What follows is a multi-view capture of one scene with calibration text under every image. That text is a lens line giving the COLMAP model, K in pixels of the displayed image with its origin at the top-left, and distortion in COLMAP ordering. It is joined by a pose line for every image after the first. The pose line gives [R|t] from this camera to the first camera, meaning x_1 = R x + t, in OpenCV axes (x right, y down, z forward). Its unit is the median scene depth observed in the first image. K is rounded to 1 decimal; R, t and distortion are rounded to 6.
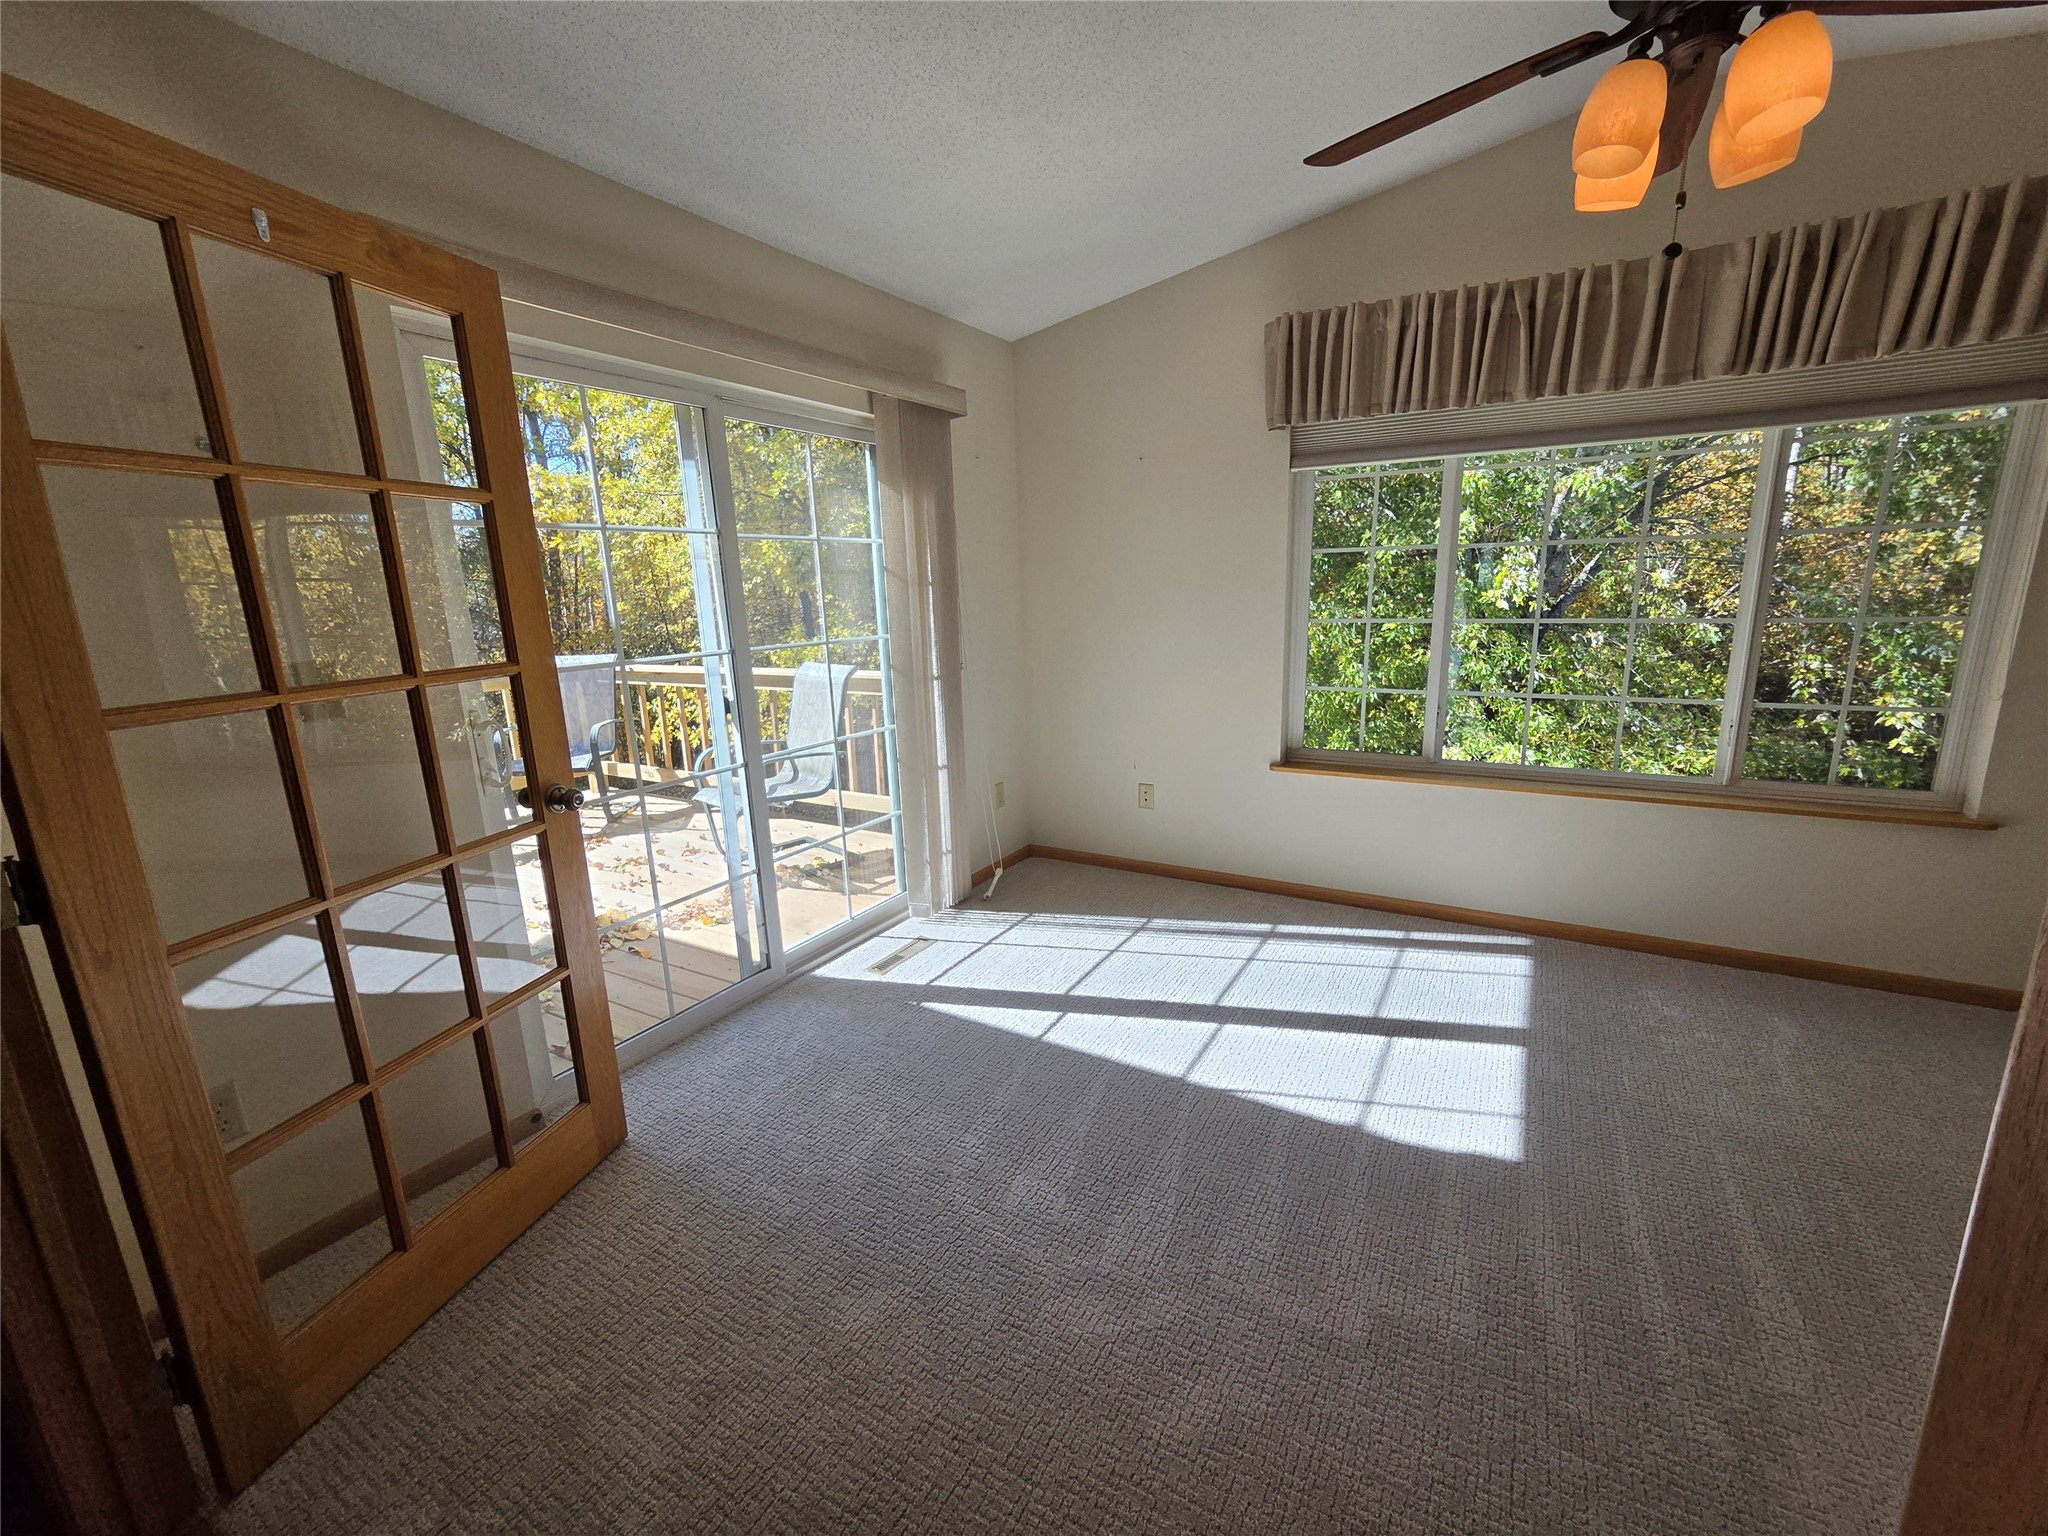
lens RADIAL K [[846.9, 0, 1034.8], [0, 846.9, 777.0], [0, 0, 1]] dist [0.001363, 0.000213]
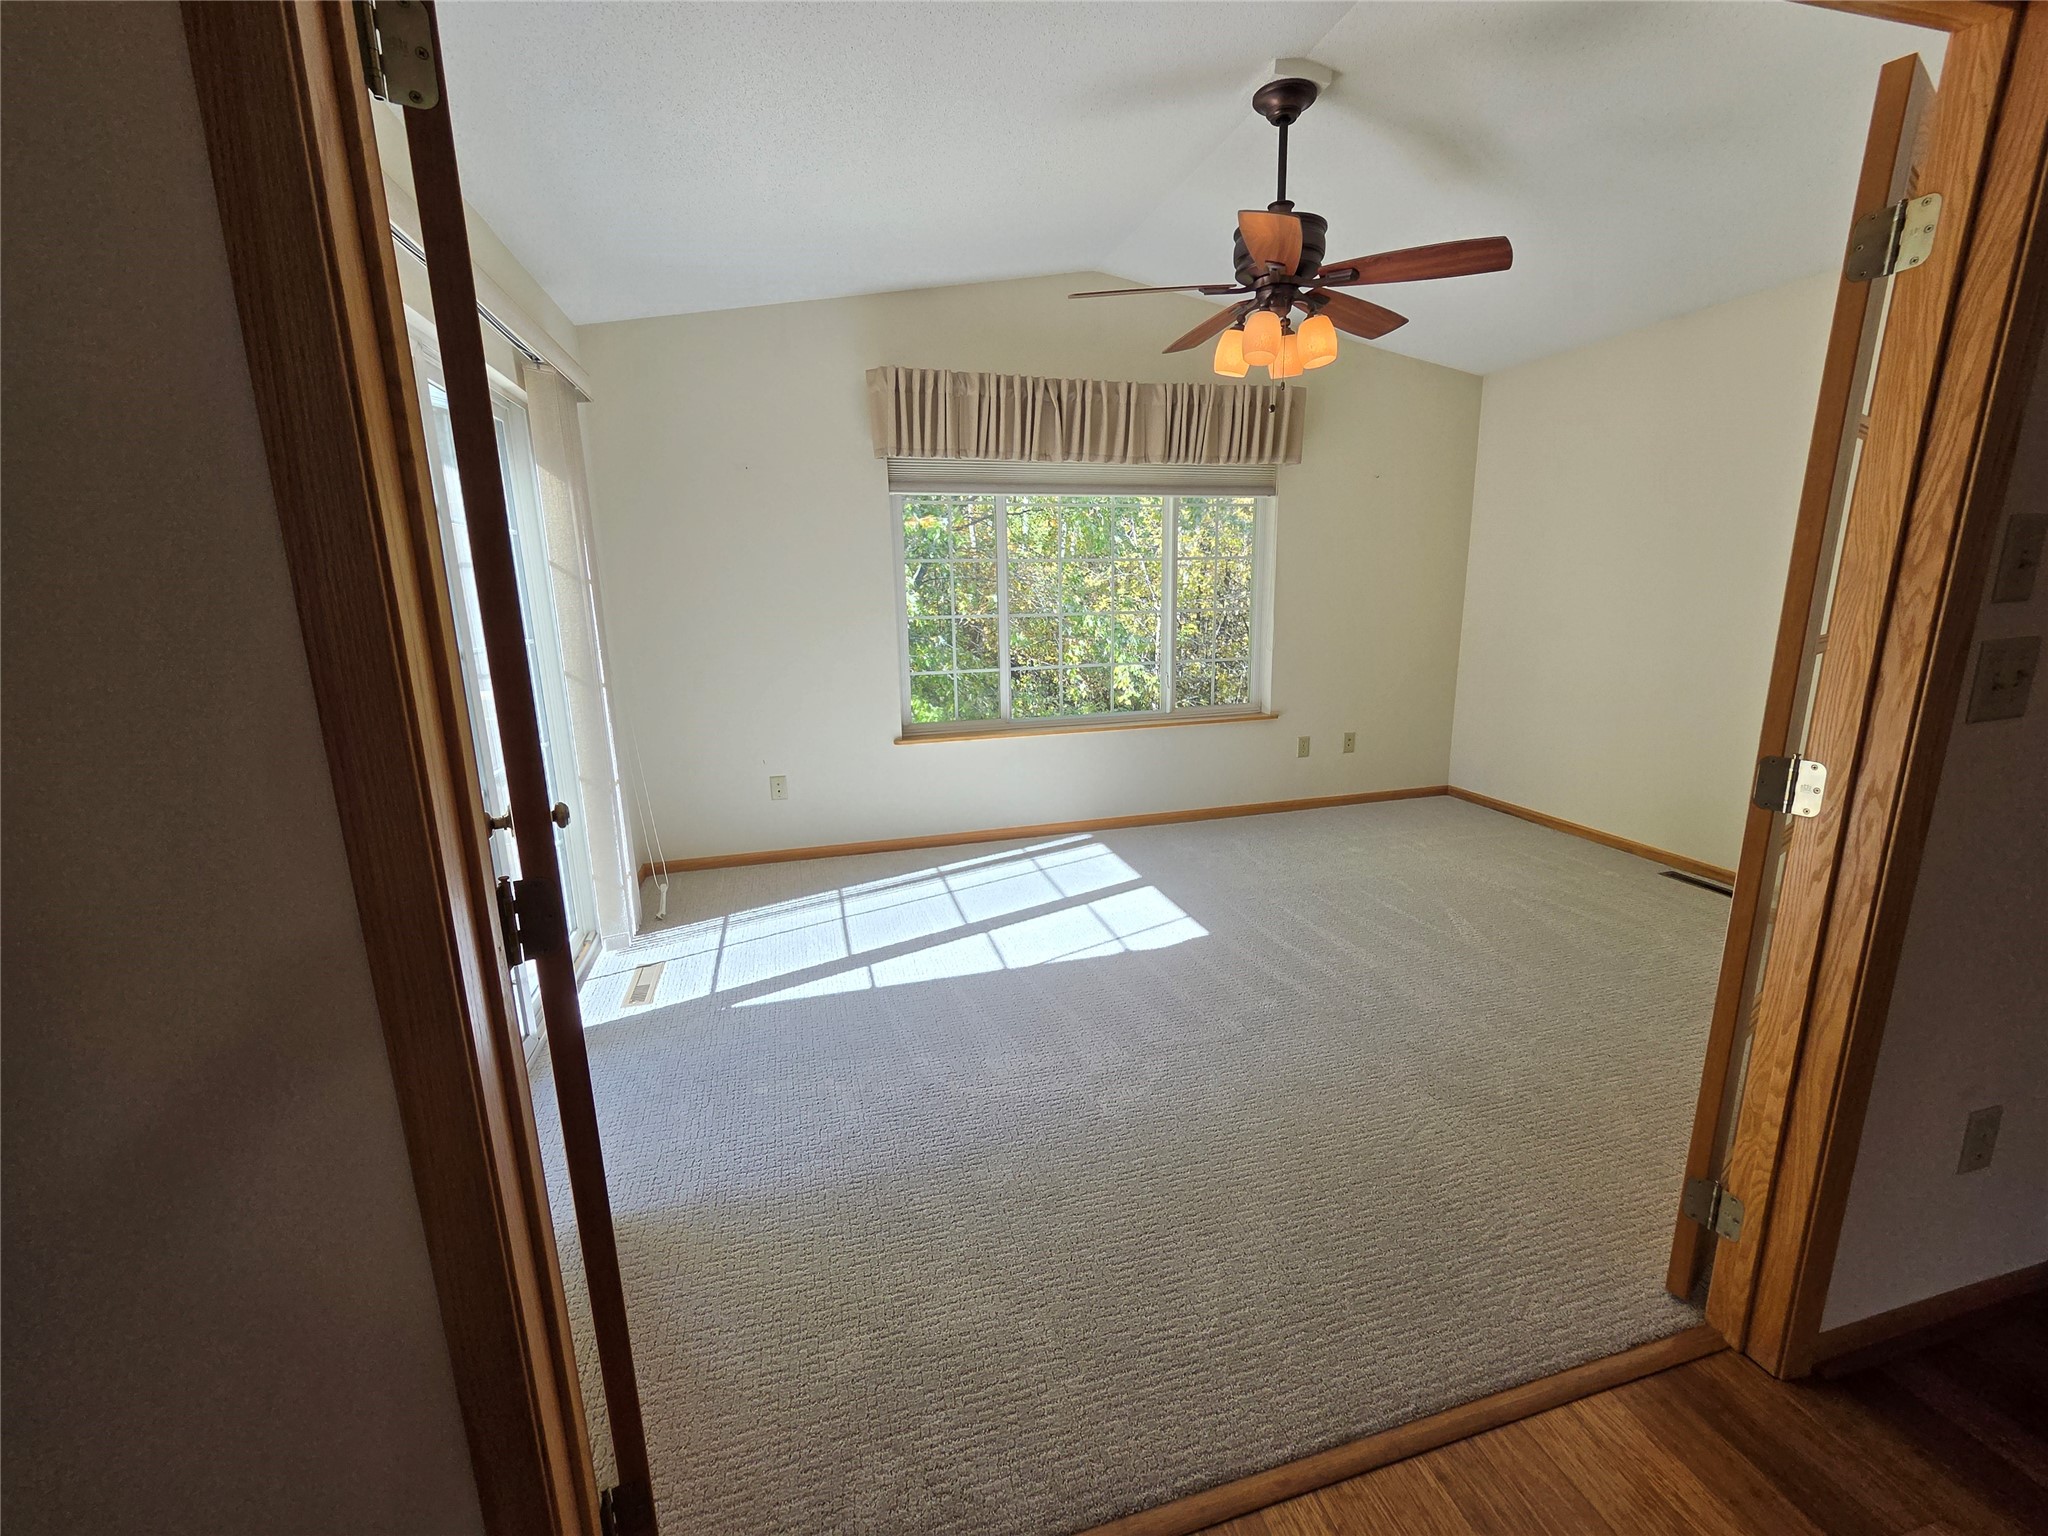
lens RADIAL K [[846.9, 0, 1034.8], [0, 846.9, 777.0], [0, 0, 1]] dist [0.001363, 0.000213]
pose [[0.695224, -0.143550, 0.704314, -0.500898], [0.161527, 0.985995, 0.041518, 0.021381], [-0.700409, 0.084901, 0.708674, 0.037501]]
